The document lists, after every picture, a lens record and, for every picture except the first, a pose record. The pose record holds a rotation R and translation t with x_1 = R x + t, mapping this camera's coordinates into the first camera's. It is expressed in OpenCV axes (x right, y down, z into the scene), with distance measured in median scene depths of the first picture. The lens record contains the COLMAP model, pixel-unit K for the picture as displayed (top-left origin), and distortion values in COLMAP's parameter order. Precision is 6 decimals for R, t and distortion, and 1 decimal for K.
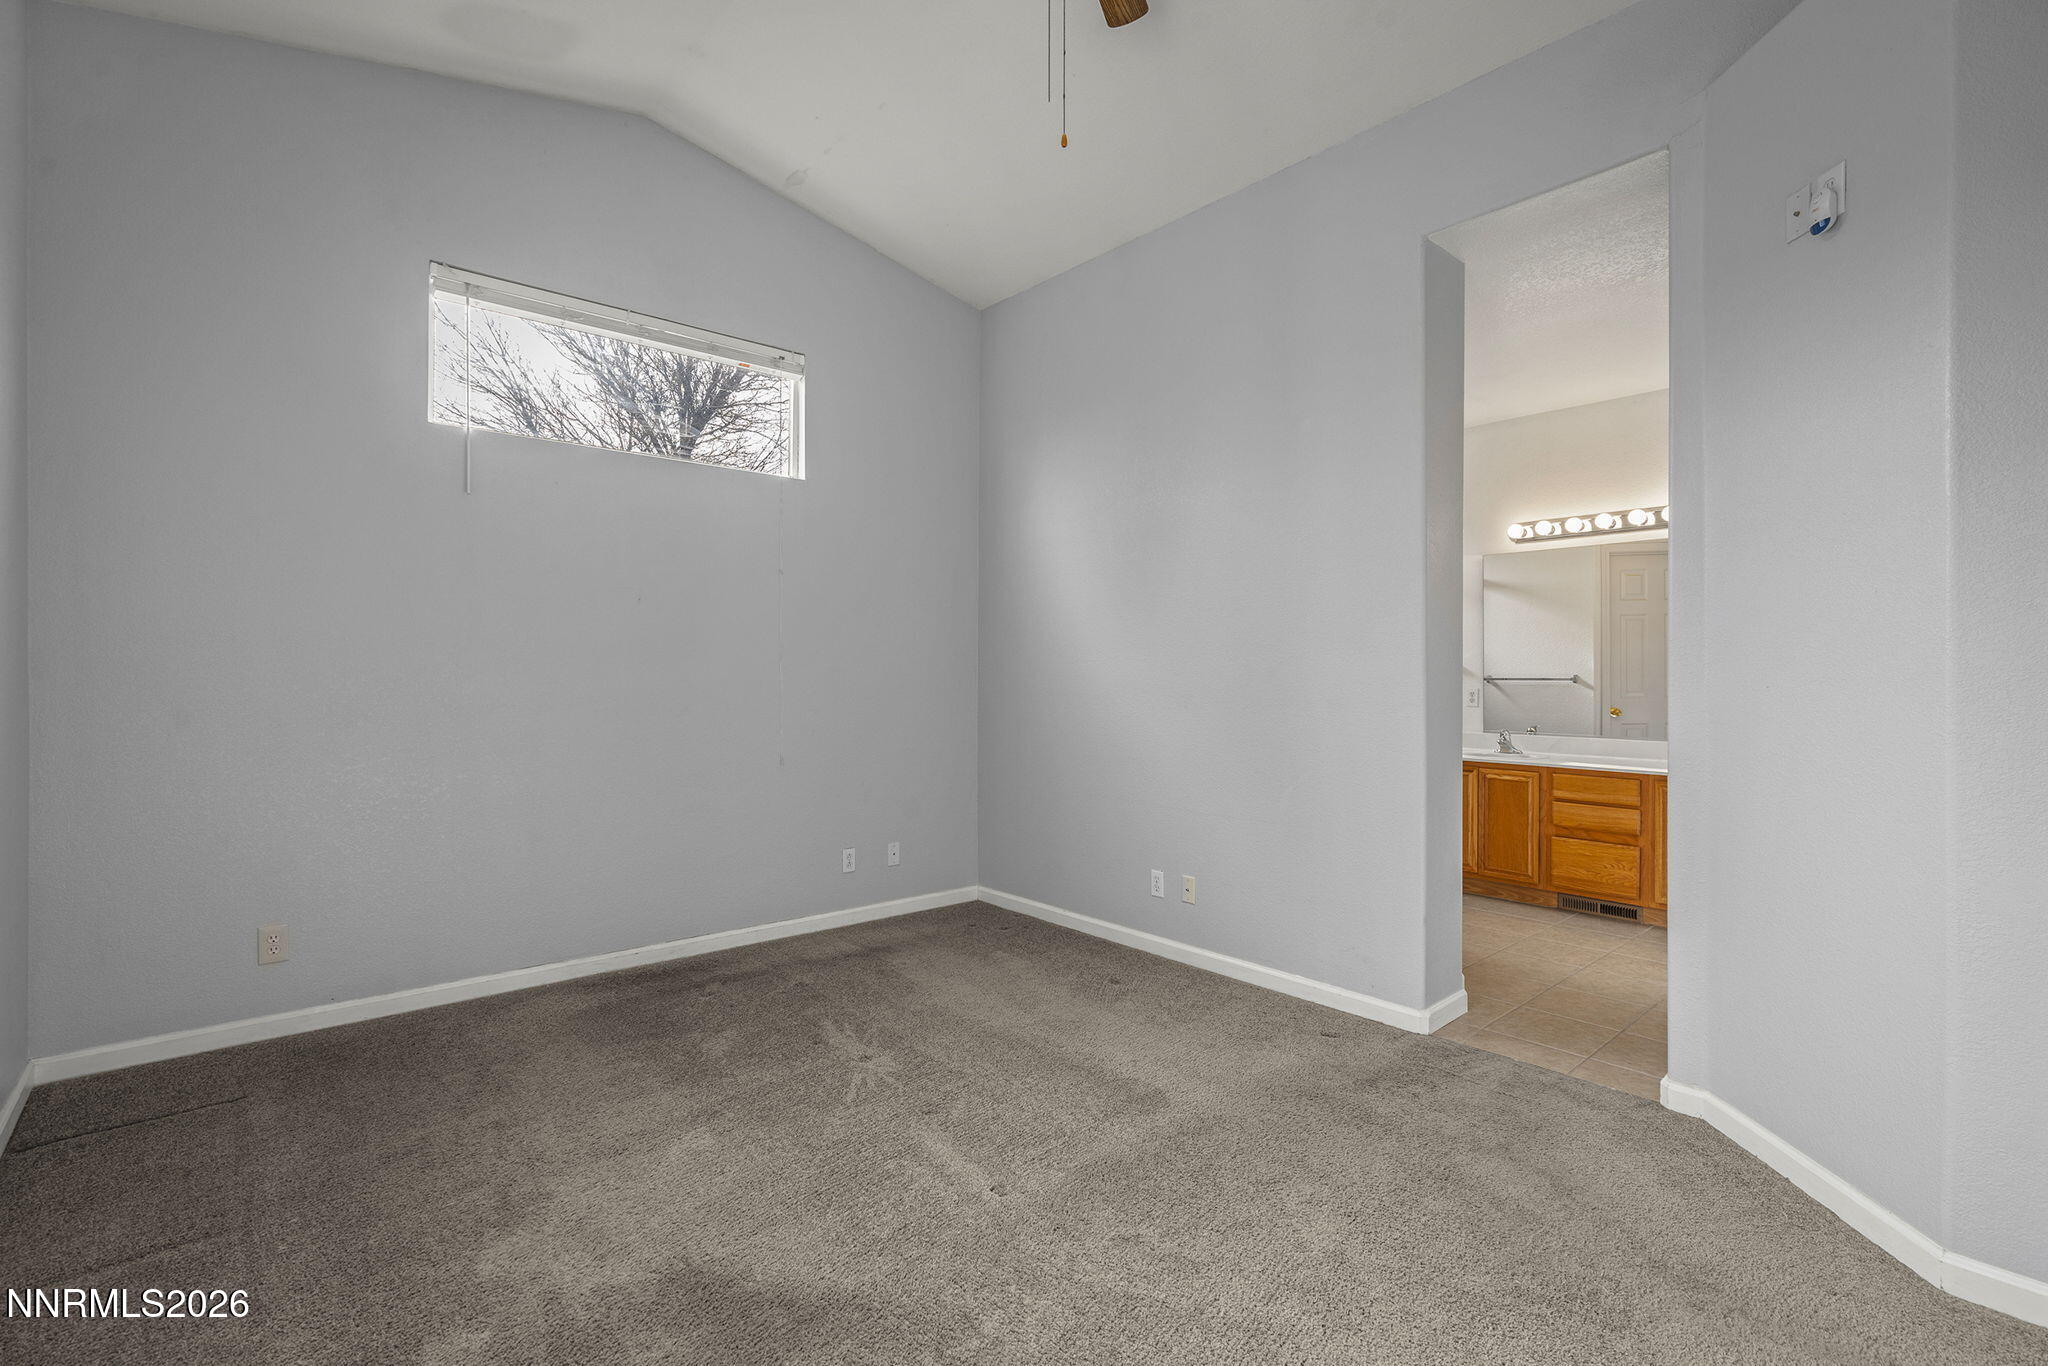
lens RADIAL K [[920.5, 0, 1021.0], [0, 920.5, 679.2], [0, 0, 1]] dist [-0.002303, 0.001910]
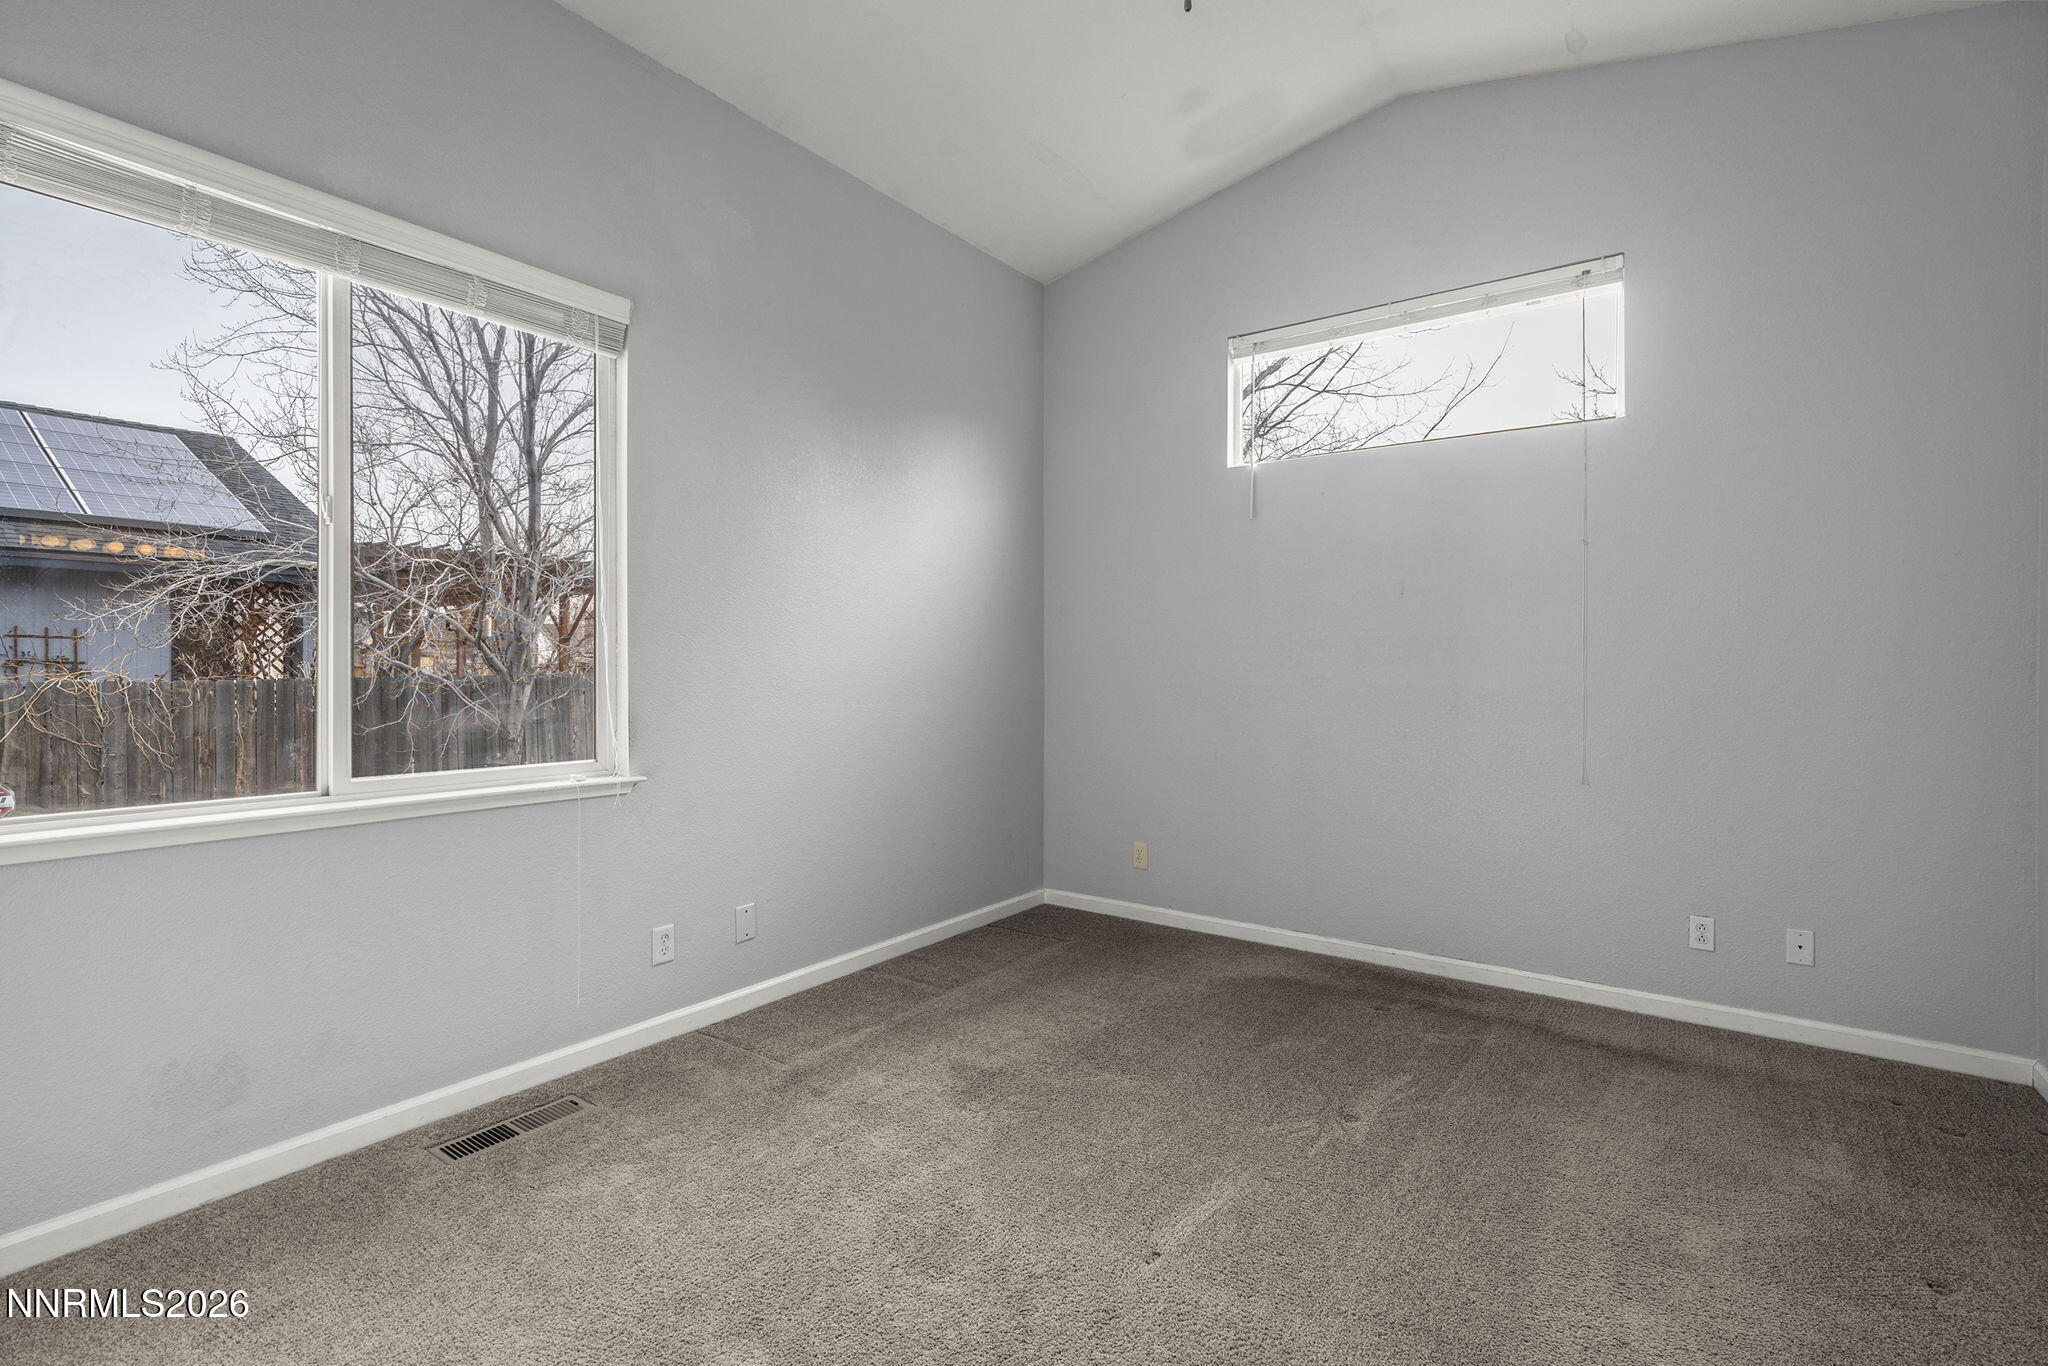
lens RADIAL K [[920.5, 0, 1004.5], [0, 920.5, 678.4], [0, 0, 1]] dist [-0.002303, 0.001910]
pose [[0.230906, 0.008628, -0.972938, 0.422716], [-0.006405, 0.999952, 0.007347, -0.001213], [0.972955, 0.004535, 0.230950, 0.350516]]
